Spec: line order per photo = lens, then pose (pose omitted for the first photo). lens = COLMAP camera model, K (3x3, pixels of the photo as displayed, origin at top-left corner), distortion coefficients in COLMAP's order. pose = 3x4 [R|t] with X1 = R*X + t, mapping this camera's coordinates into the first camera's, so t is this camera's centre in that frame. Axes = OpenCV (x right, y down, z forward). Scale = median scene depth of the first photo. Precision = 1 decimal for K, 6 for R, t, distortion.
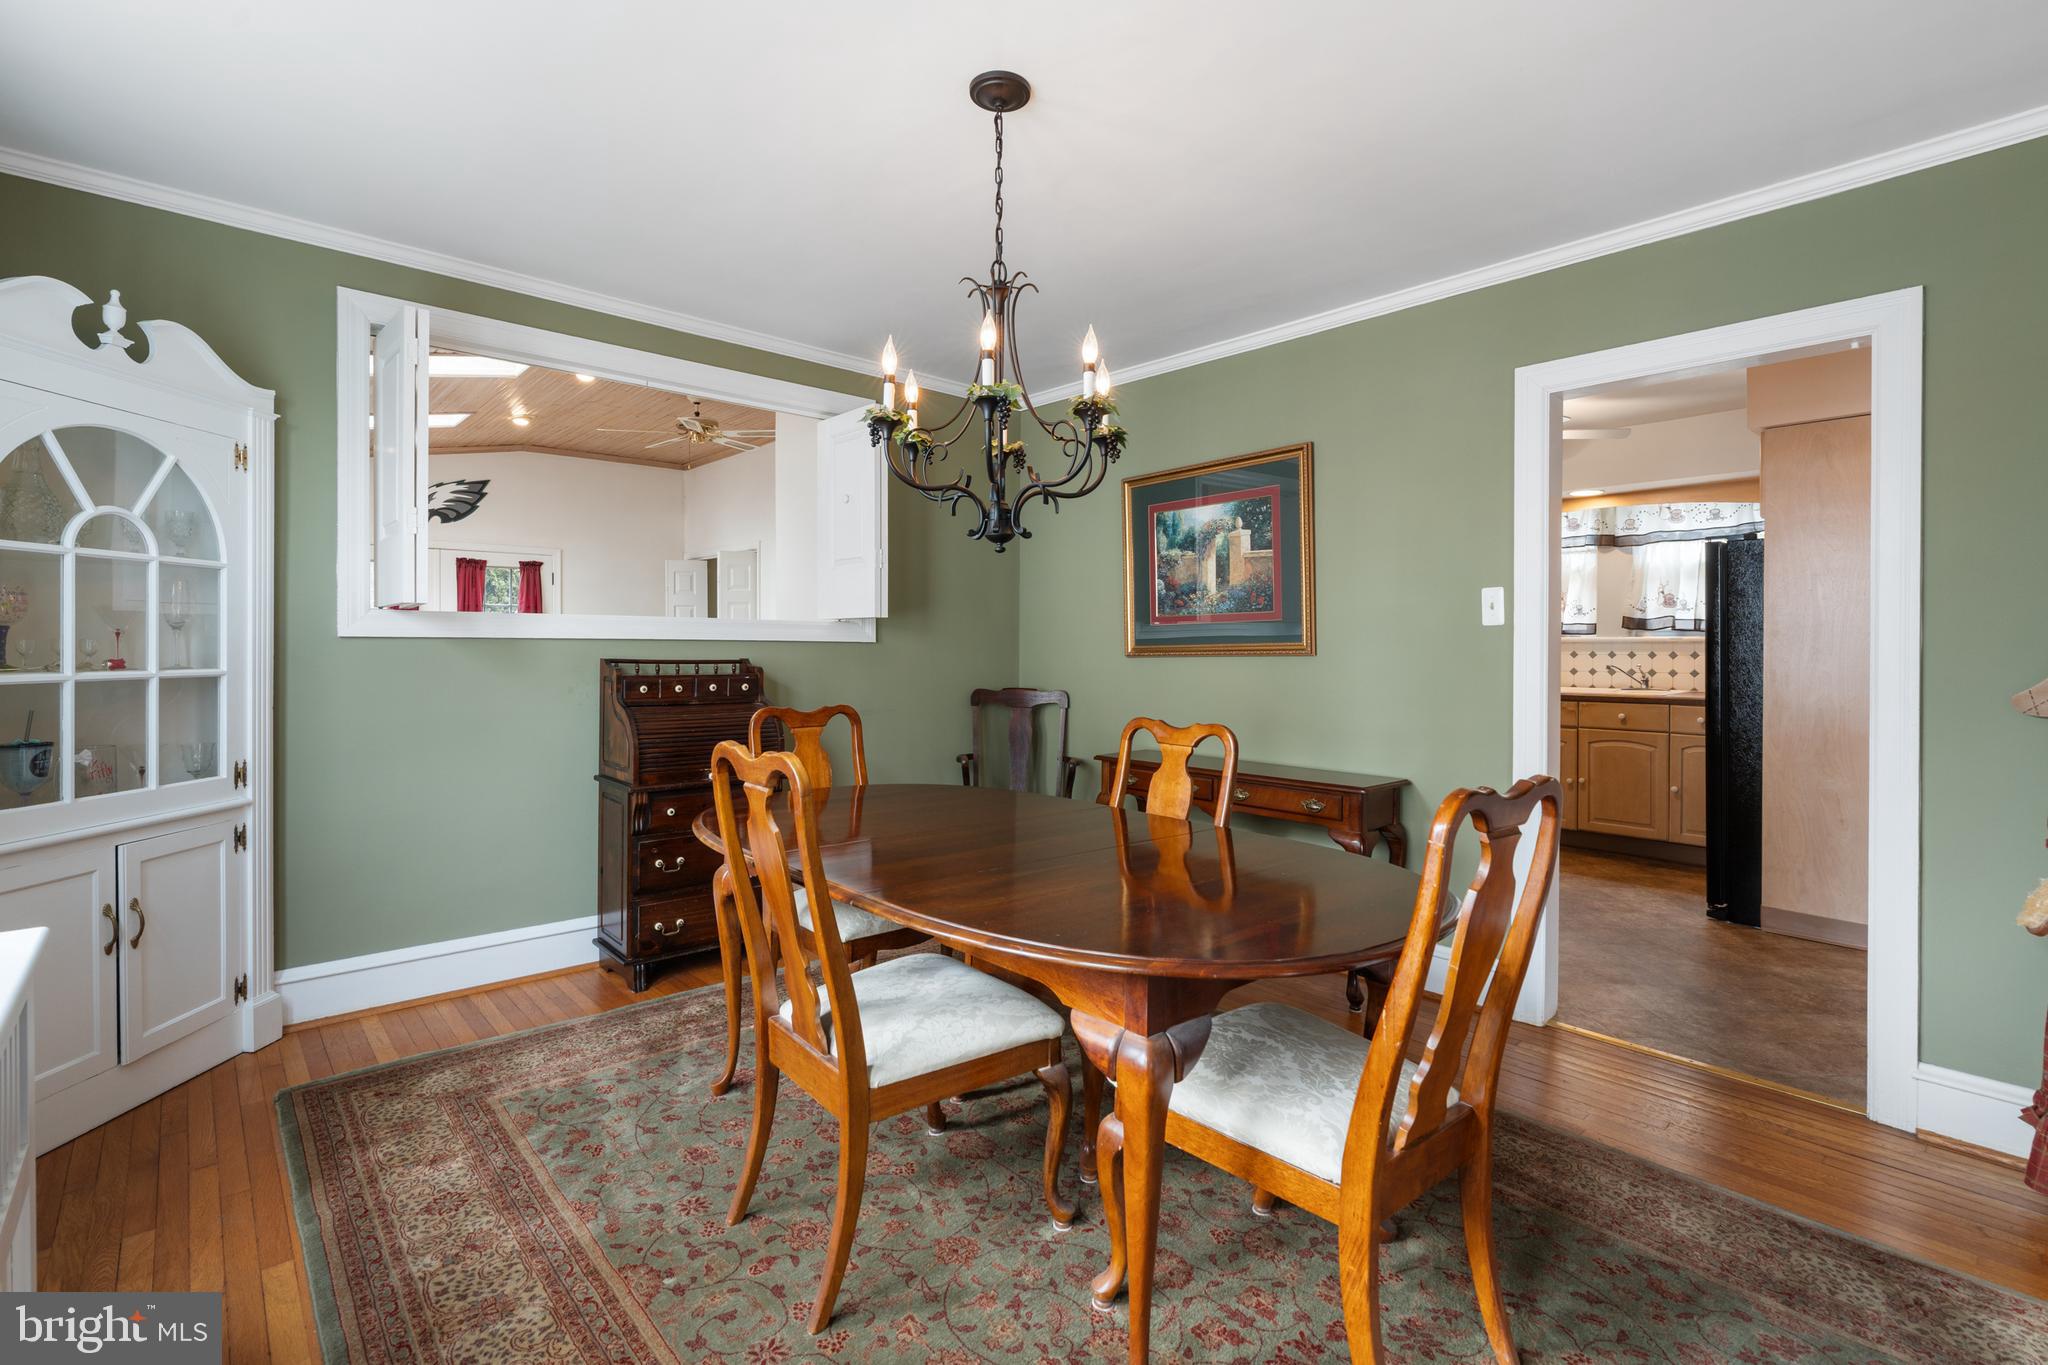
lens RADIAL K [[929.8, 0, 1009.7], [0, 929.8, 649.8], [0, 0, 1]] dist [-0.003607, 0.000284]
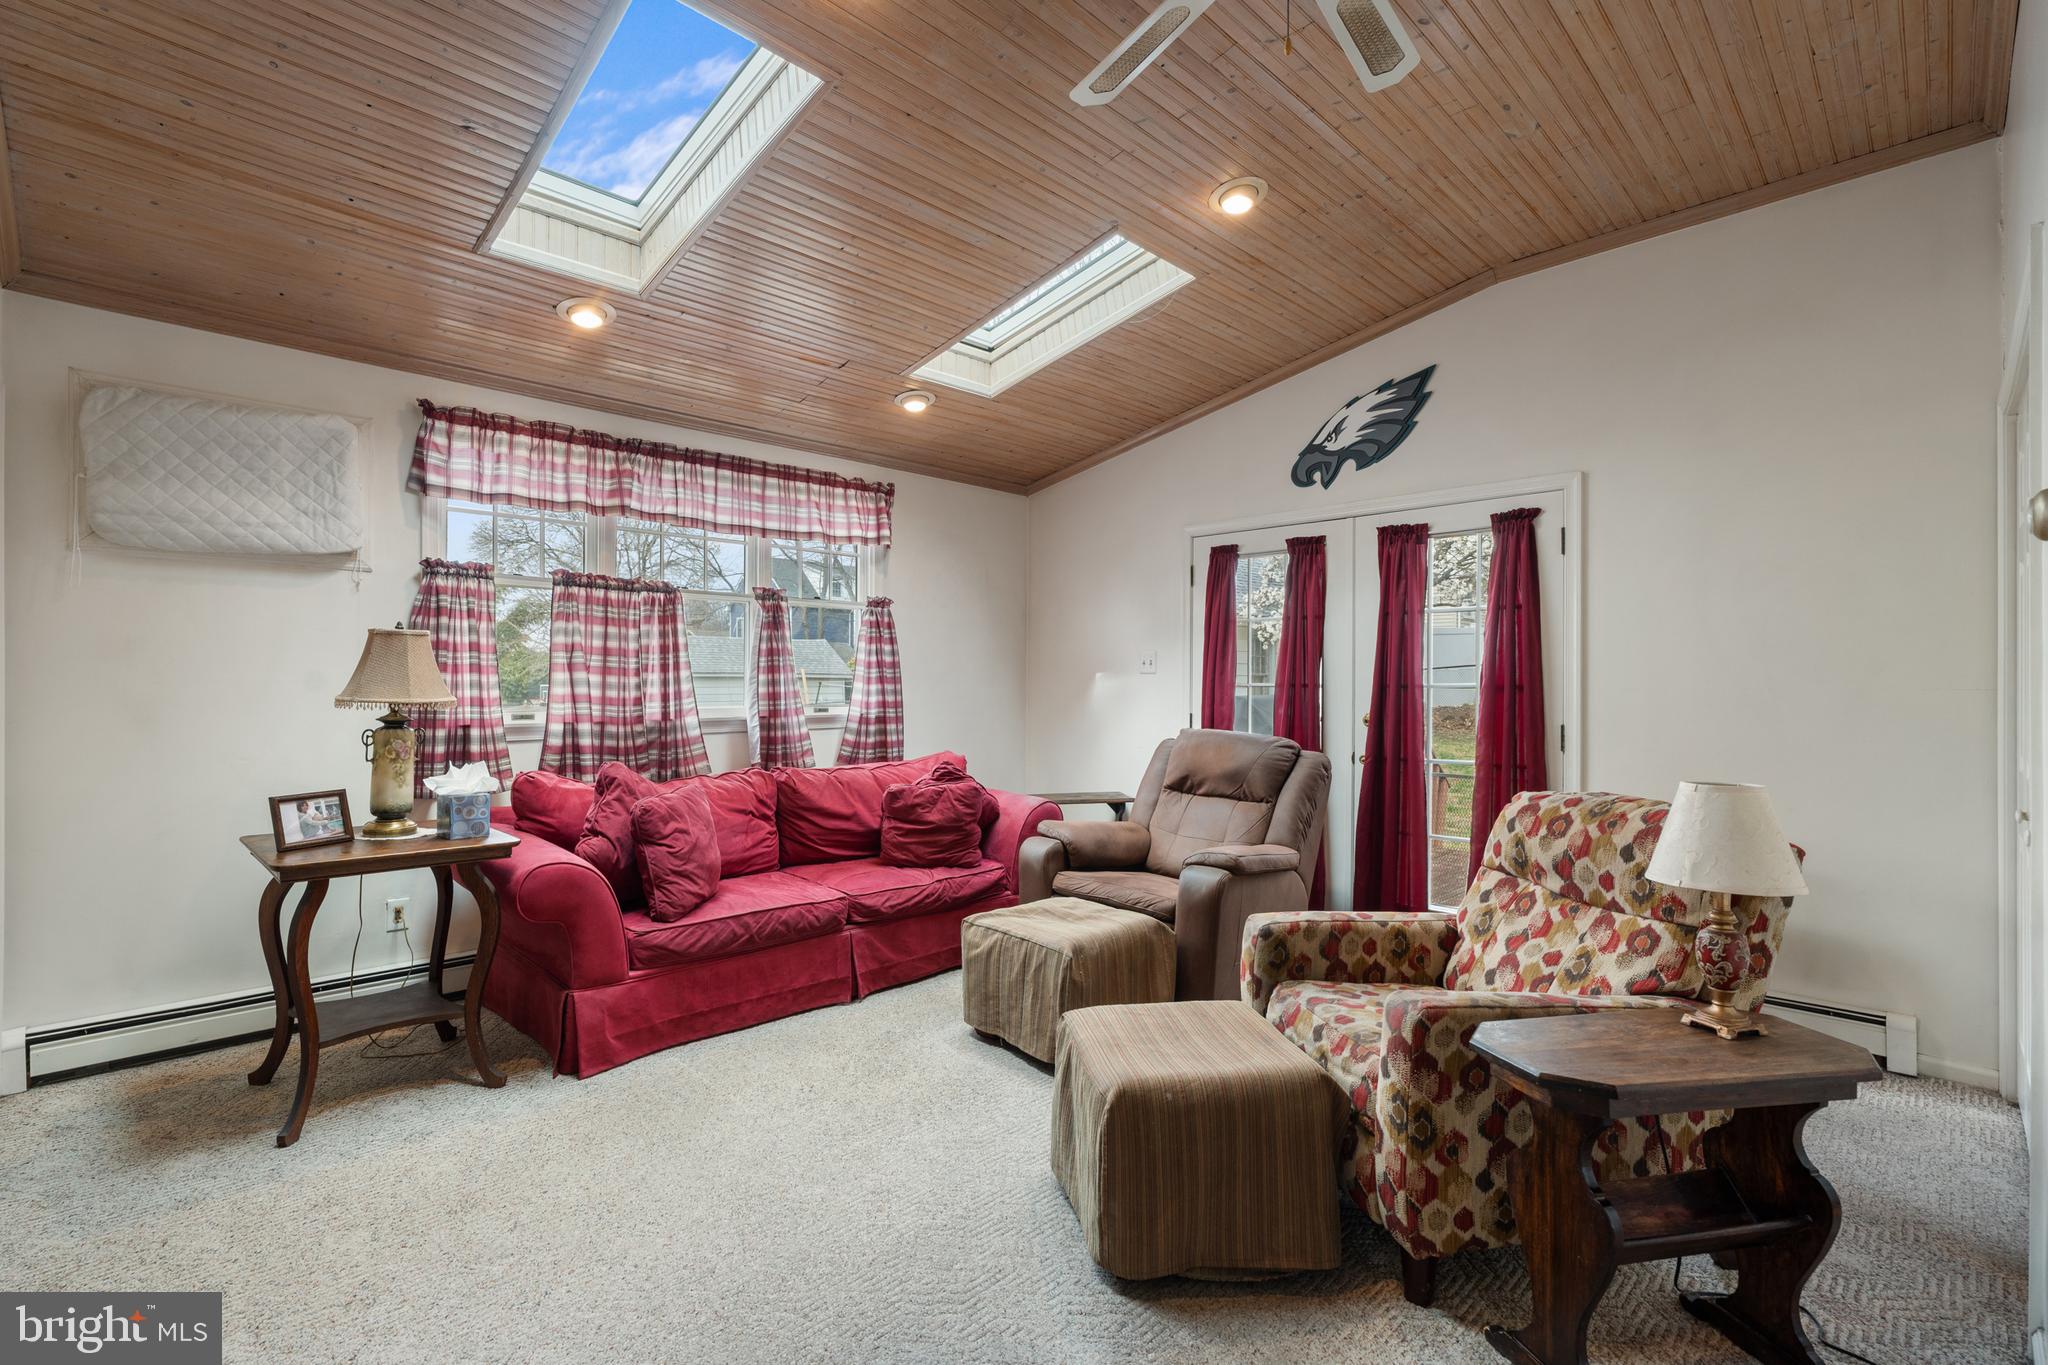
lens RADIAL K [[931.4, 0, 1023.0], [0, 931.4, 675.8], [0, 0, 1]] dist [-0.002699, 0.000089]
pose [[0.052072, -0.006214, -0.998624, -0.155908], [-0.006176, 0.999960, -0.006545, -0.018503], [0.998624, 0.006508, 0.052032, 1.895592]]
